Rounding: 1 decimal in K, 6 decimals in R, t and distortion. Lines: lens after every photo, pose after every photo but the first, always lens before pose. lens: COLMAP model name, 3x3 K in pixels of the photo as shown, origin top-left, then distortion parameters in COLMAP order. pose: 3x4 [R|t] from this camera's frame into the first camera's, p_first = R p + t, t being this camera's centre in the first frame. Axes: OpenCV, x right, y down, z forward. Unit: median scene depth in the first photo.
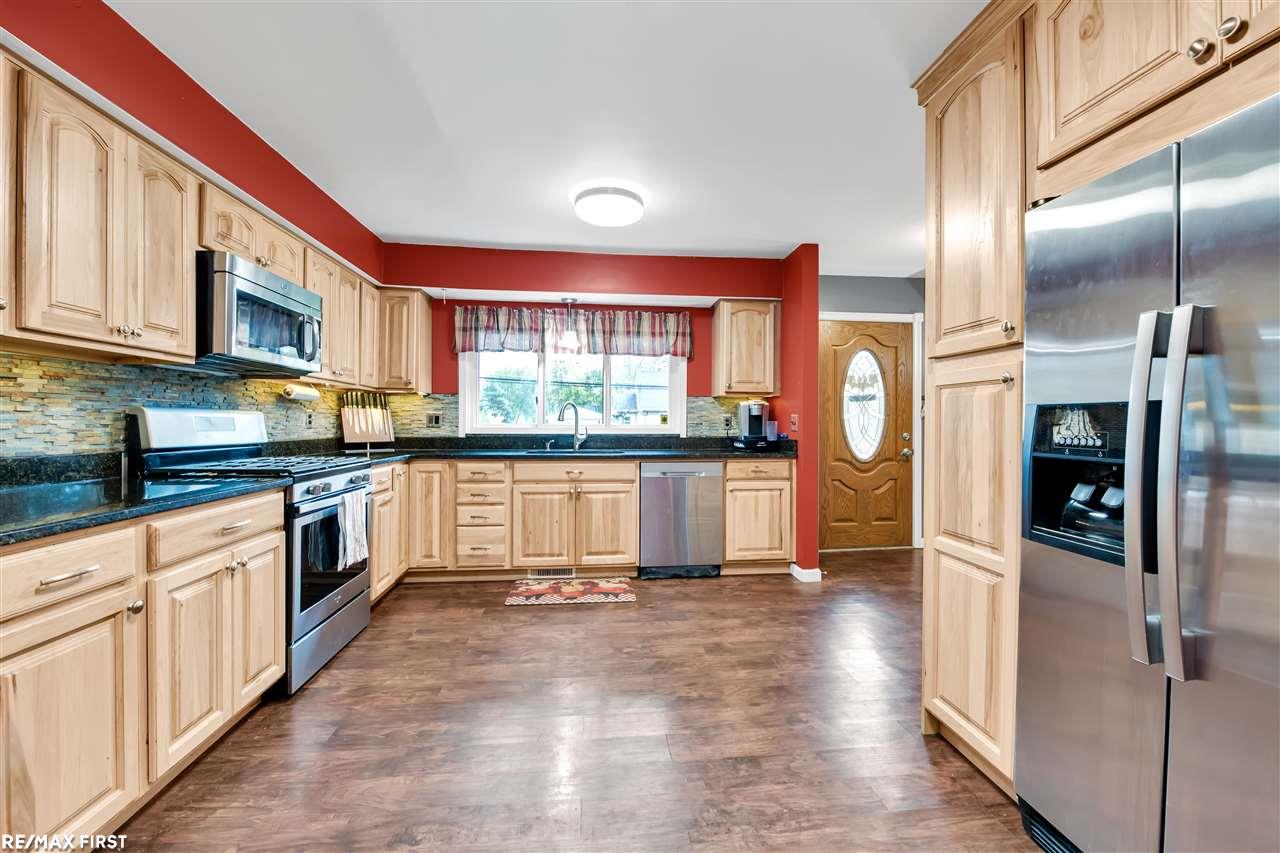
lens RADIAL K [[512.7, 0, 639.5], [0, 512.7, 424.5], [0, 0, 1]] dist [-0.014262, -0.000099]
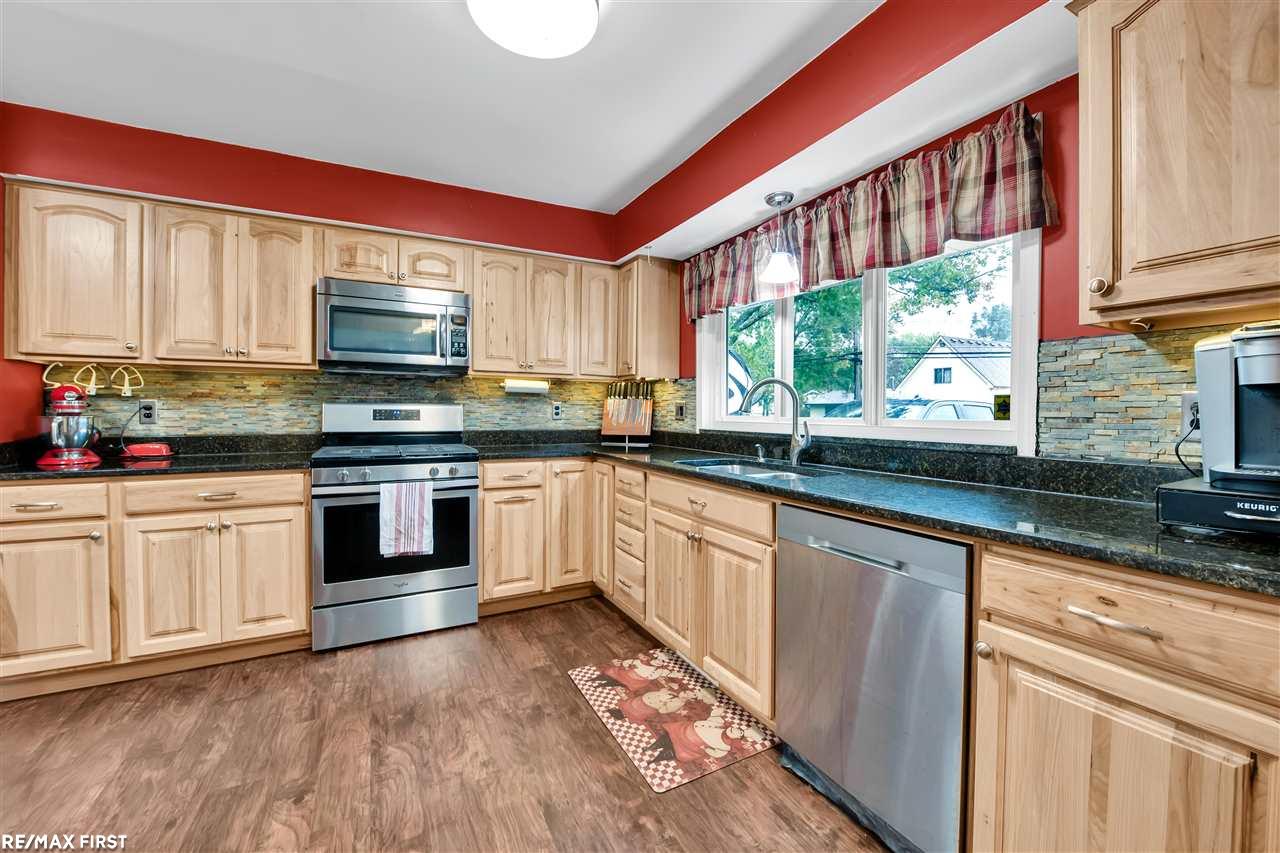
lens RADIAL K [[512.7, 0, 638.3], [0, 512.7, 418.3], [0, 0, 1]] dist [-0.014262, -0.000099]
pose [[0.371757, 0.009252, -0.928284, 0.394231], [-0.004889, 0.999956, 0.008009, -0.004135], [0.928317, 0.001561, 0.371785, 0.763097]]
